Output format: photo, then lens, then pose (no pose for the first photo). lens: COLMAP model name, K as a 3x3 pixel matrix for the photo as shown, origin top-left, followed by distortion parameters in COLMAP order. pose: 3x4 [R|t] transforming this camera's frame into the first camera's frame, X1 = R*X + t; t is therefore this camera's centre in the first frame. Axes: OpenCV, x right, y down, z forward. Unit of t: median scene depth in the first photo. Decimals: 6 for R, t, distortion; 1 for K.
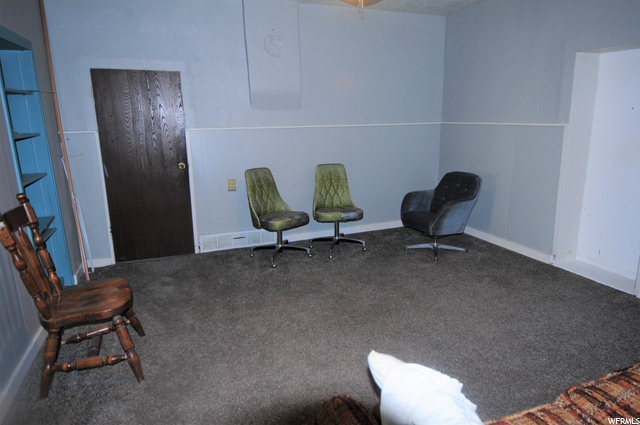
lens RADIAL K [[400.4, 0, 320.5], [0, 400.4, 212.8], [0, 0, 1]] dist [0.001239, 0.000042]
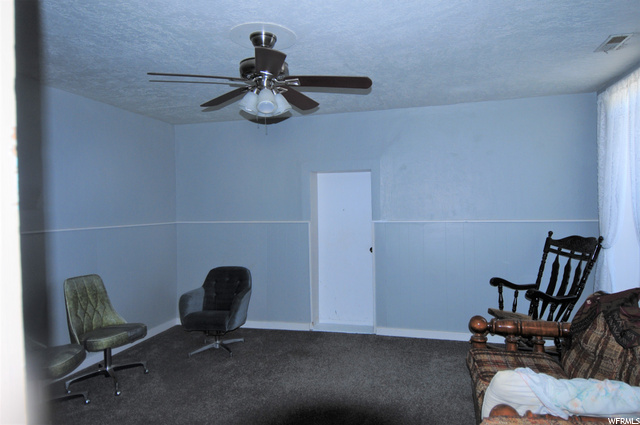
lens RADIAL K [[400.4, 0, 320.2], [0, 400.4, 211.1], [0, 0, 1]] dist [0.001239, 0.000042]
pose [[0.566747, 0.007091, 0.823861, -0.395505], [0.201227, 0.968488, -0.146763, -0.038848], [-0.798940, 0.248961, 0.547461, 0.177100]]
